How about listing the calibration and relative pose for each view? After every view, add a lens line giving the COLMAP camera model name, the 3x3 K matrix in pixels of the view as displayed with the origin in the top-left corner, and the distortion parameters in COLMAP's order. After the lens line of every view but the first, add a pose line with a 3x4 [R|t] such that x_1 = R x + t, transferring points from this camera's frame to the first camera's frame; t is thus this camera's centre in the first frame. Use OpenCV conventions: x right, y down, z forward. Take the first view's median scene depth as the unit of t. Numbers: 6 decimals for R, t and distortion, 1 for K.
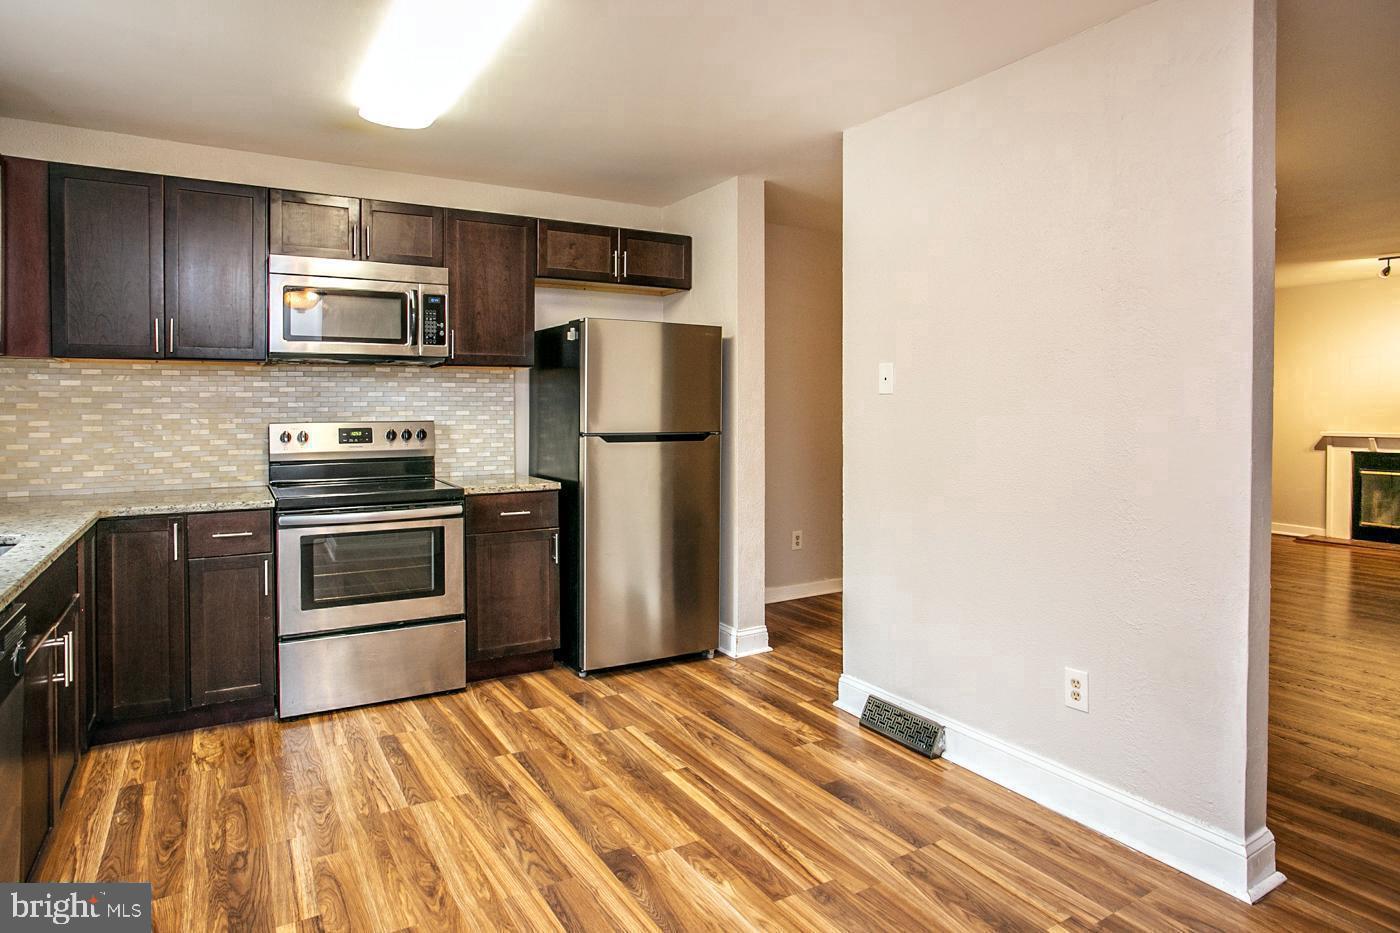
lens RADIAL K [[800.7, 0, 698.4], [0, 800.7, 420.6], [0, 0, 1]] dist [-0.058588, 0.030131]
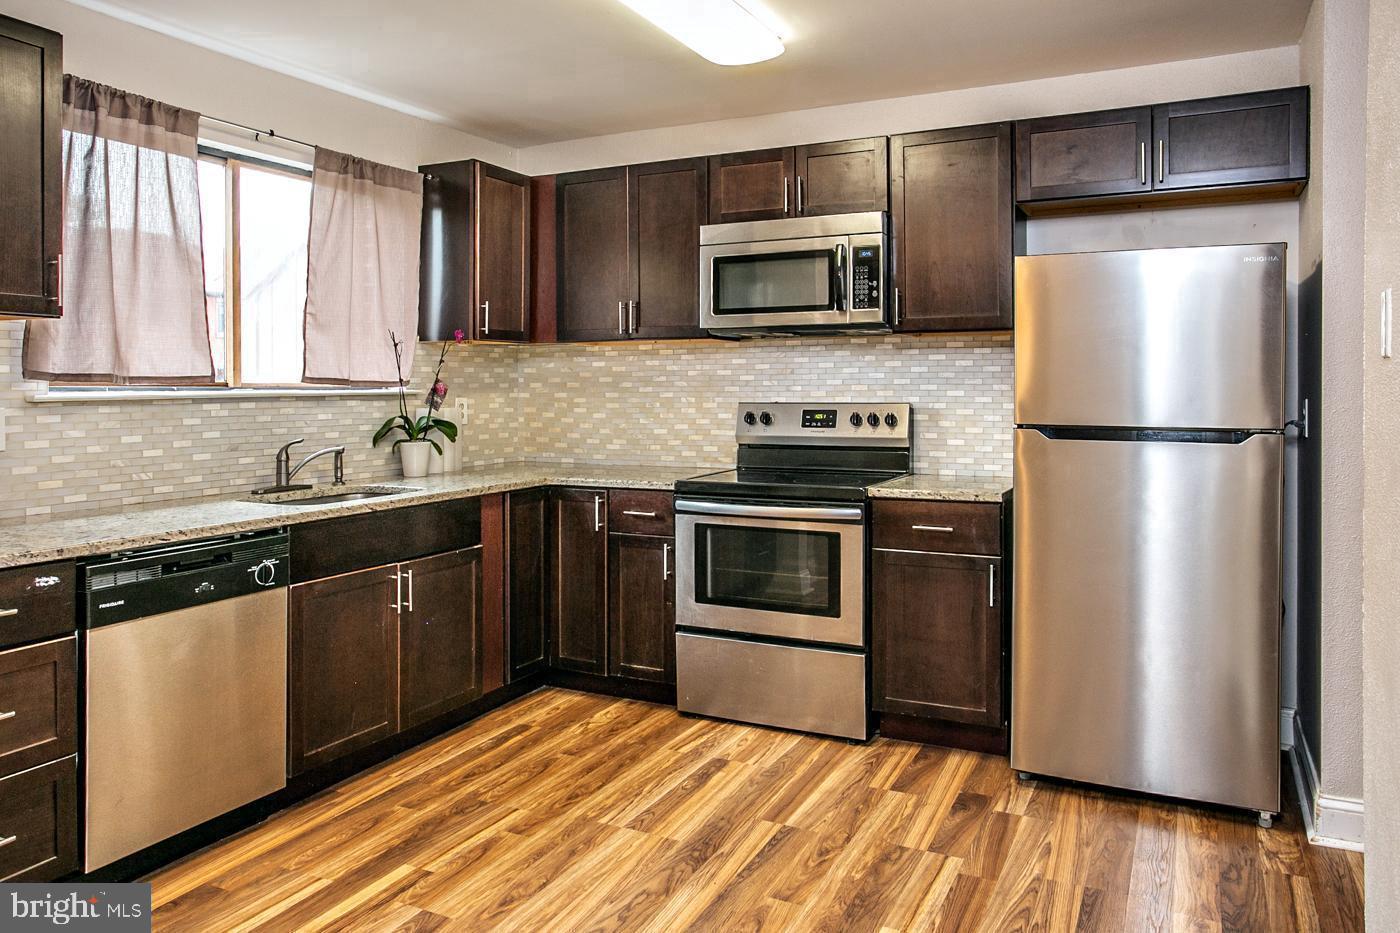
lens RADIAL K [[1017.9, 0, 698.2], [0, 1017.9, 391.3], [0, 0, 1]] dist [-0.067232, 0.073355]
pose [[0.540027, 0.004757, -0.841634, 0.490298], [-0.012897, 0.999913, -0.002623, -0.007317], [0.841549, 0.012271, 0.540041, 0.330260]]
